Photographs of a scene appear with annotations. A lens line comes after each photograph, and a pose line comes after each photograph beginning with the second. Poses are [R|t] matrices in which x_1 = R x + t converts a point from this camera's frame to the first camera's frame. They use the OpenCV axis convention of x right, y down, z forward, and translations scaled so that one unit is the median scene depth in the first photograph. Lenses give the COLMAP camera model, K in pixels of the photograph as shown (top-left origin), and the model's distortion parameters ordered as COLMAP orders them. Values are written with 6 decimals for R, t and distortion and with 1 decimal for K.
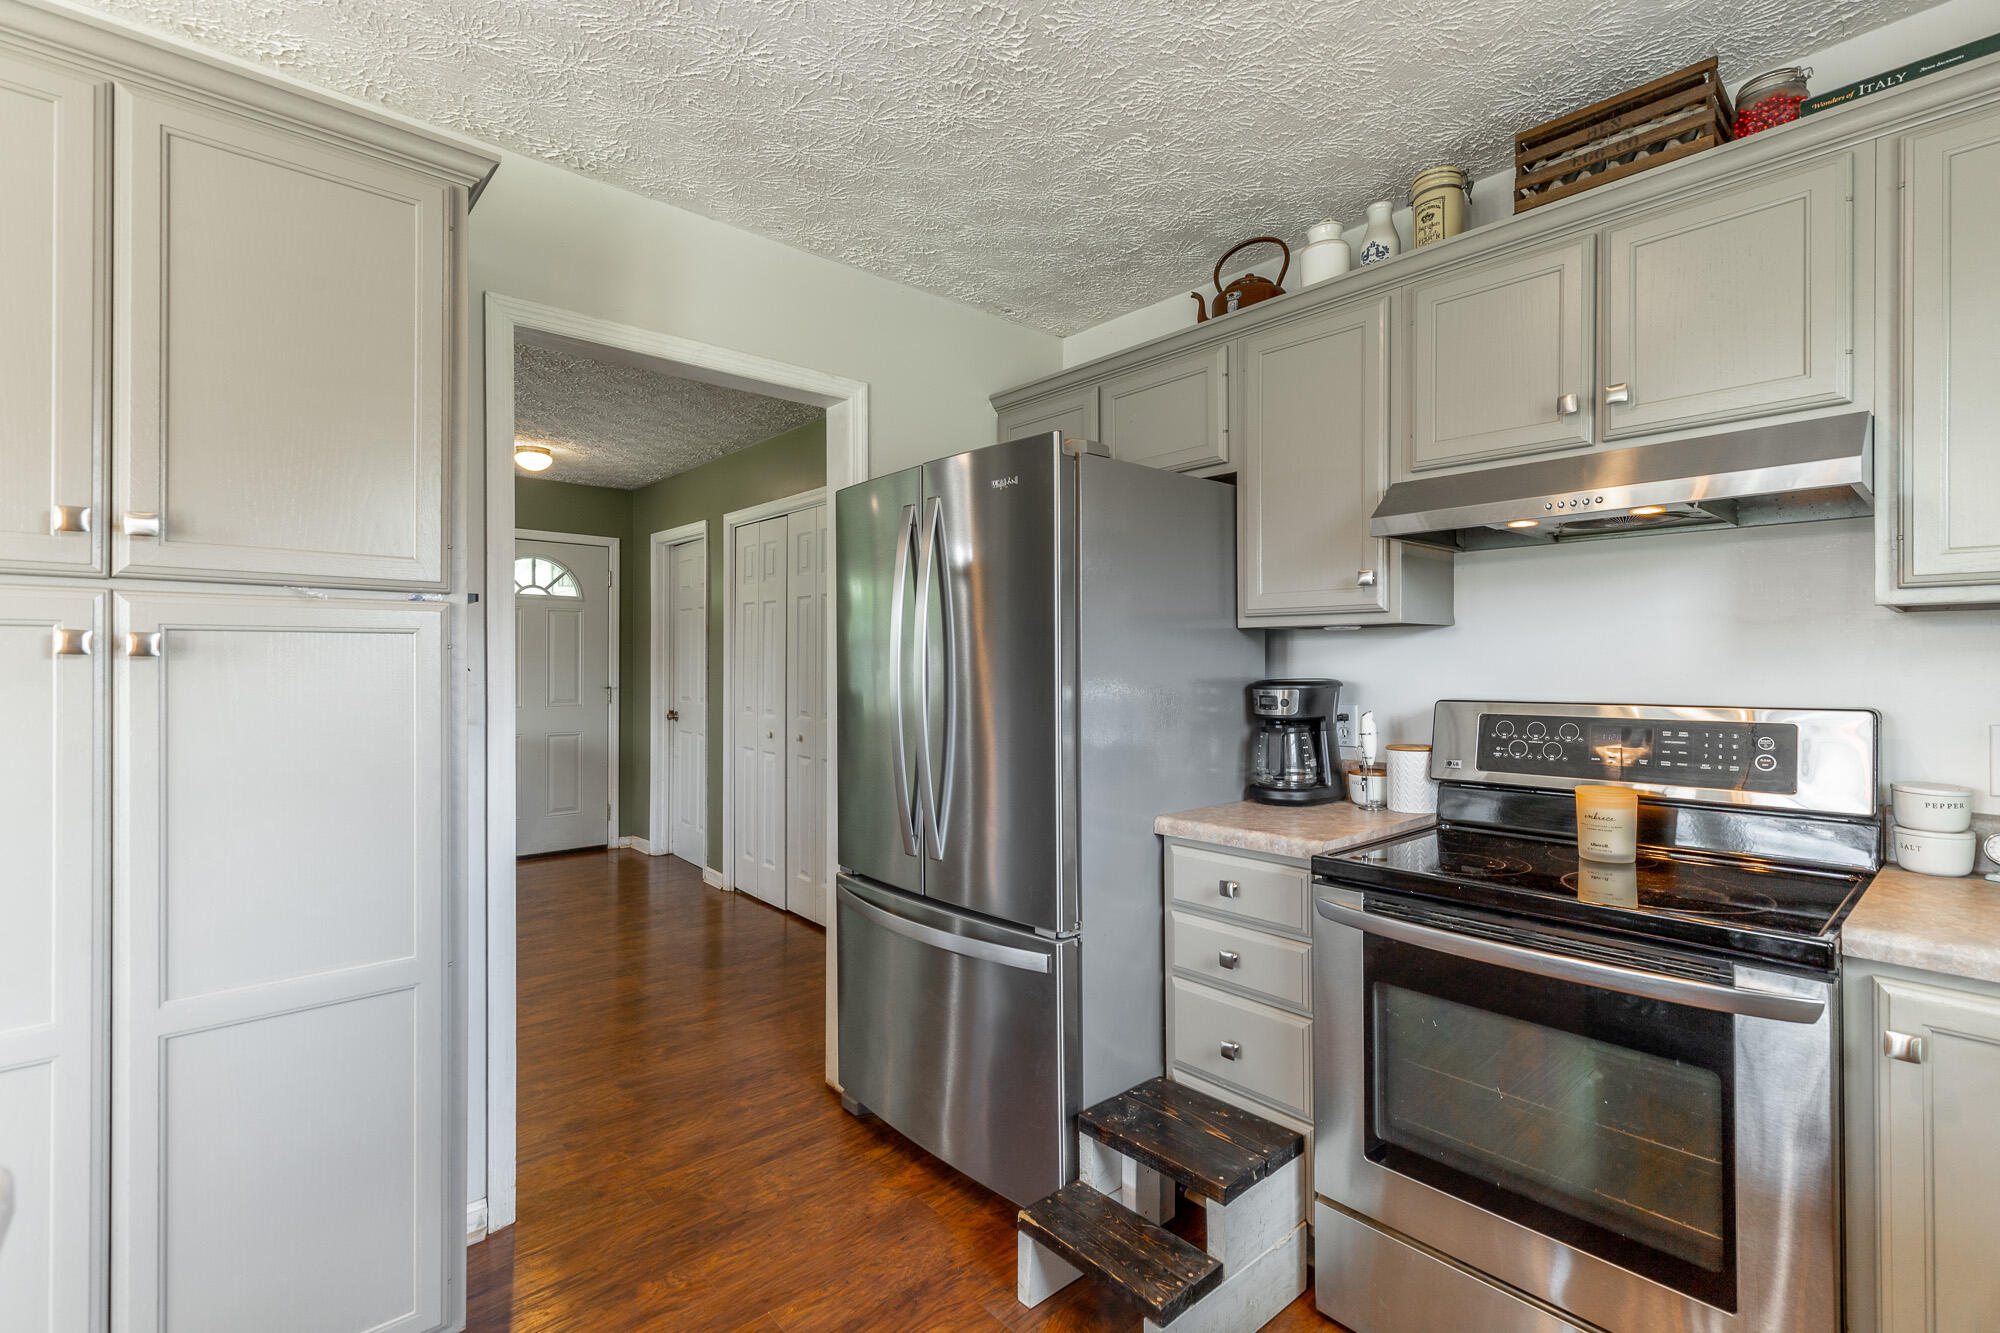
lens RADIAL K [[912.7, 0, 1013.4], [0, 912.7, 666.1], [0, 0, 1]] dist [0.007568, -0.001038]
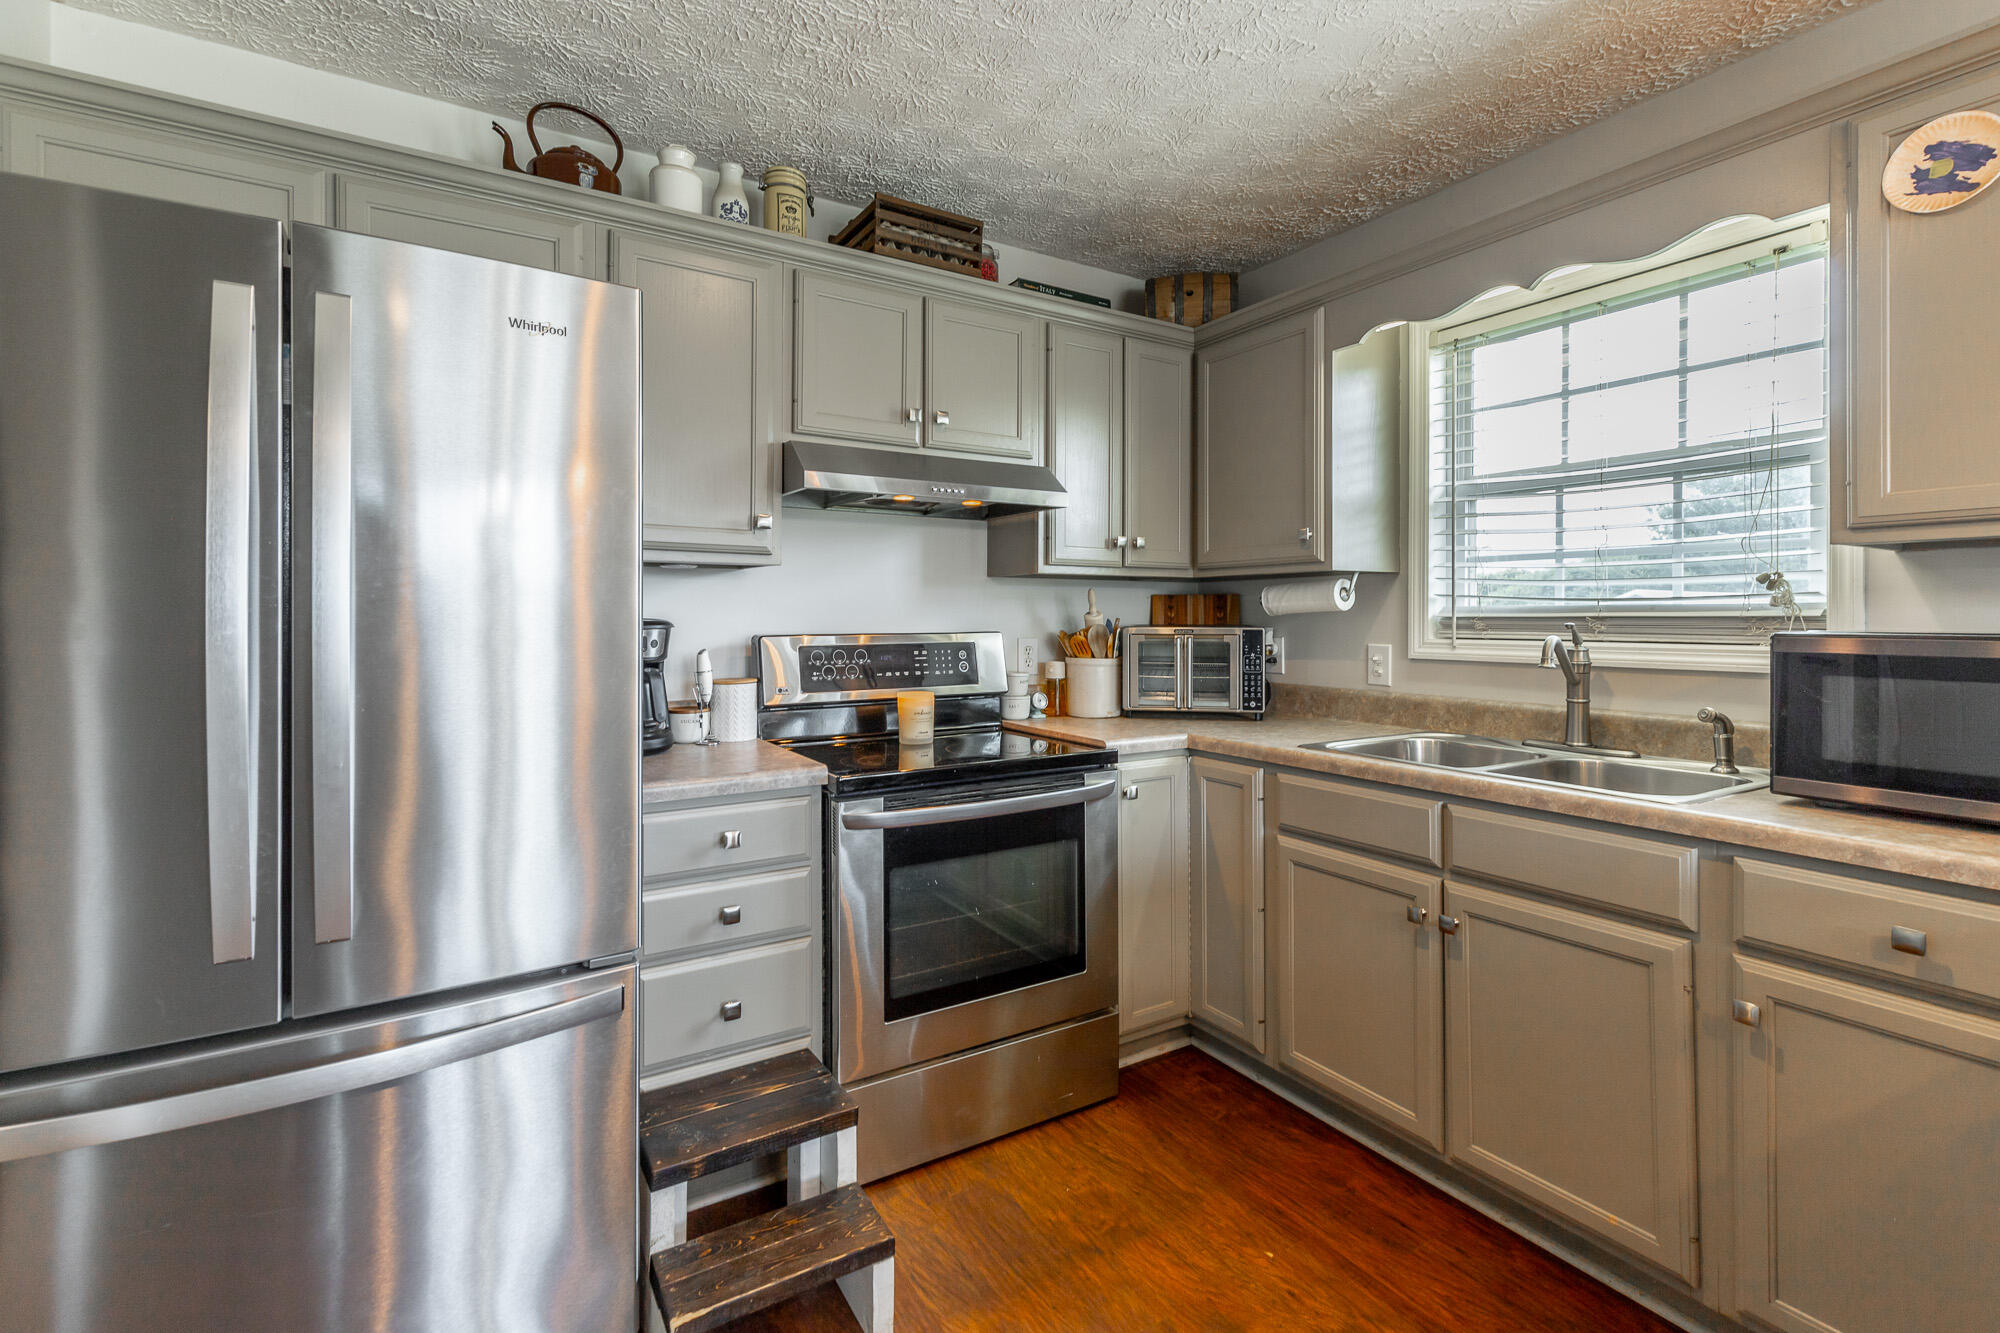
lens RADIAL K [[912.7, 0, 988.2], [0, 912.7, 620.3], [0, 0, 1]] dist [0.007568, -0.001038]
pose [[0.181458, -0.000914, 0.983398, -0.635378], [0.001816, 0.999998, 0.000594, 0.019753], [-0.983397, 0.001678, 0.181460, 0.568148]]
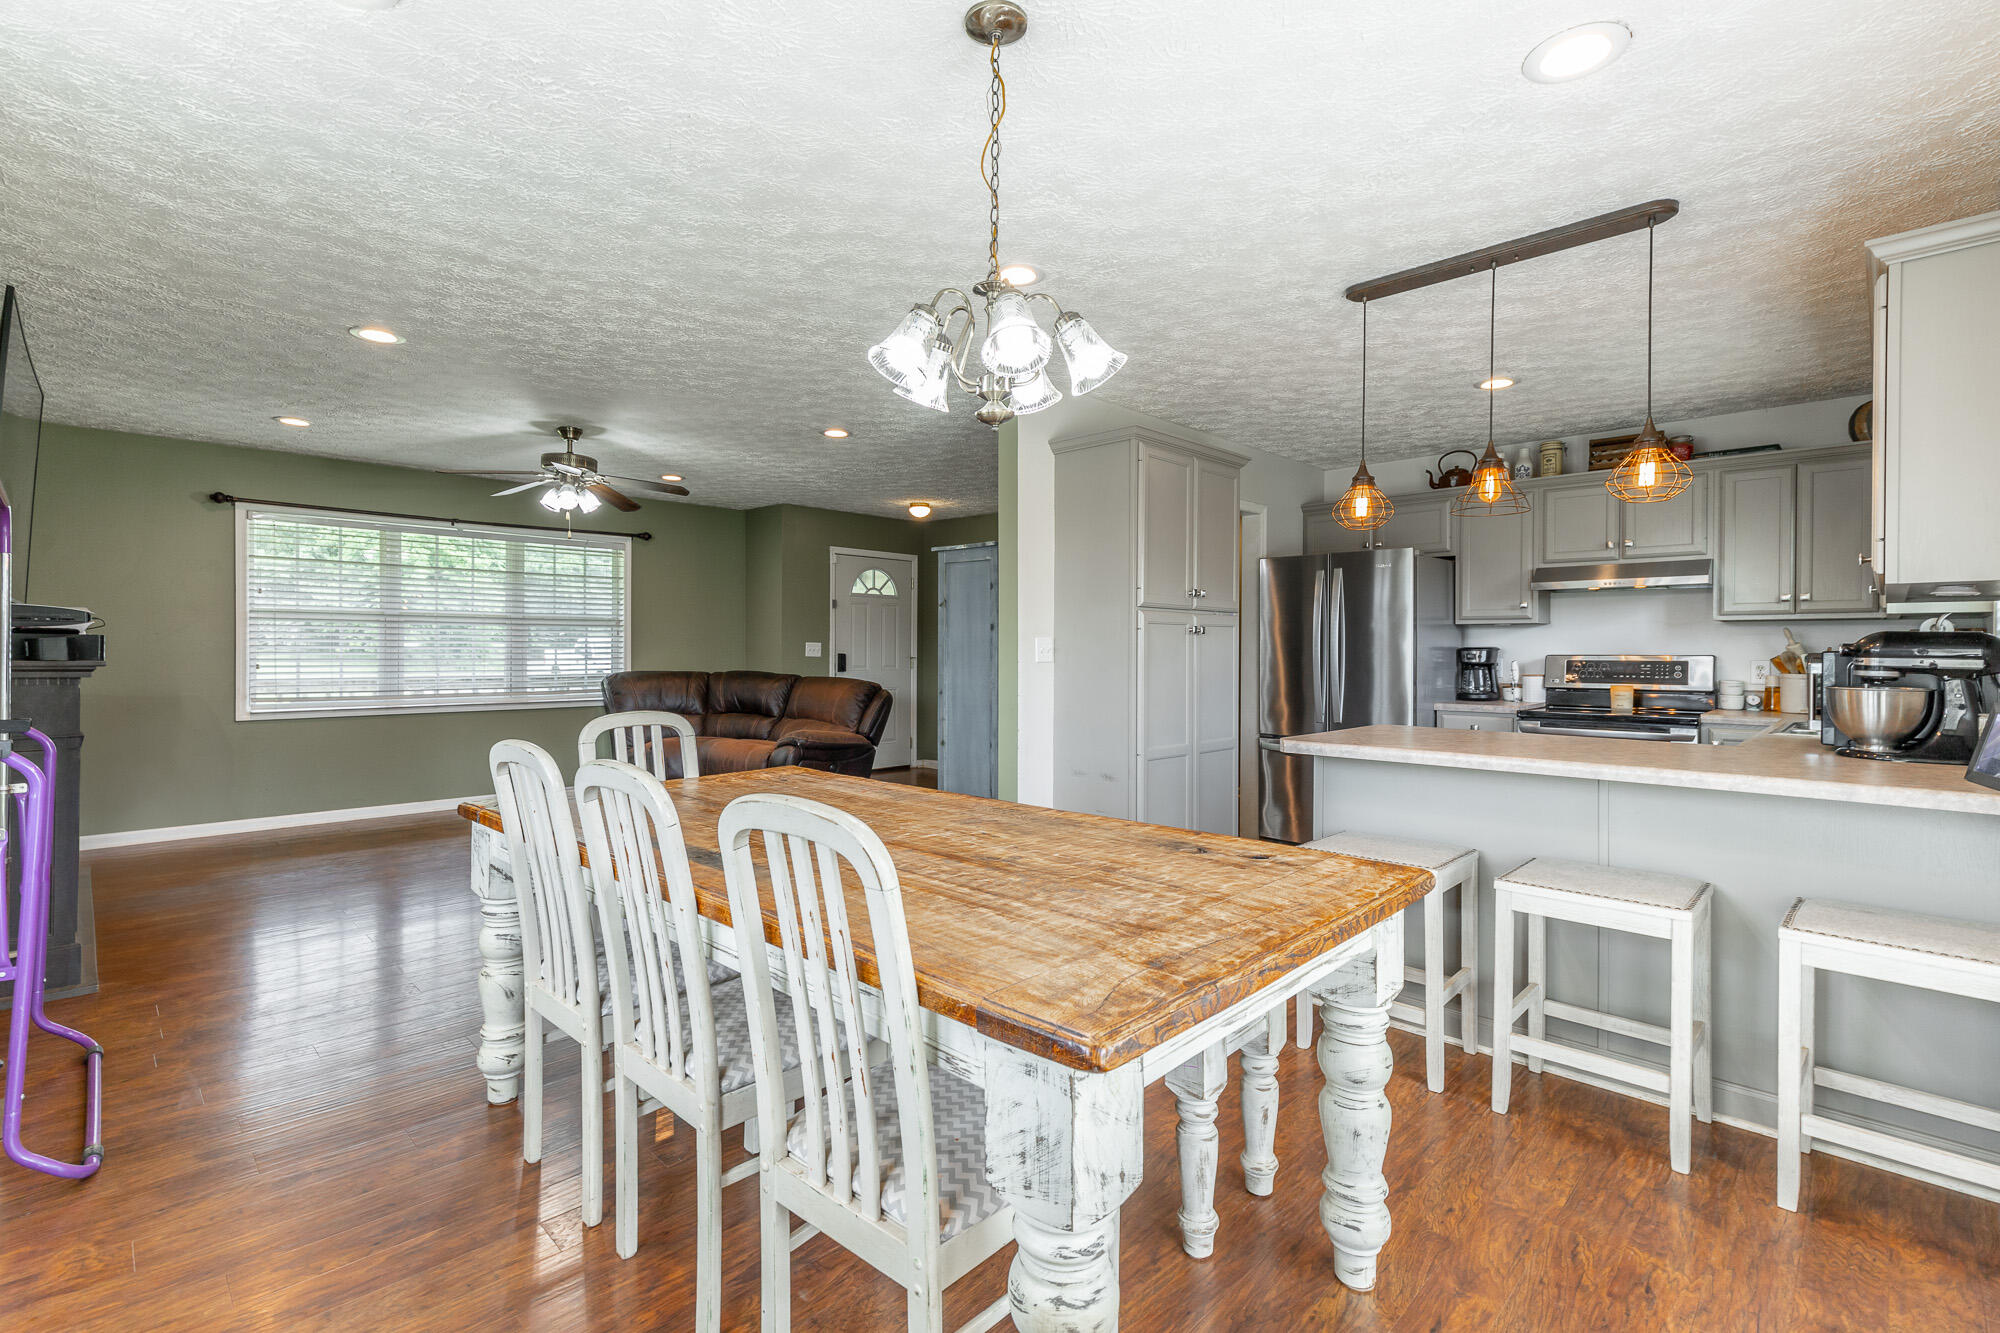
lens RADIAL K [[912.7, 0, 996.1], [0, 912.7, 653.4], [0, 0, 1]] dist [0.007568, -0.001038]
pose [[0.997783, 0.004946, 0.066369, -1.252750], [-0.005144, 0.999983, 0.002819, 0.036379], [-0.066354, -0.003154, 0.997791, -1.436678]]
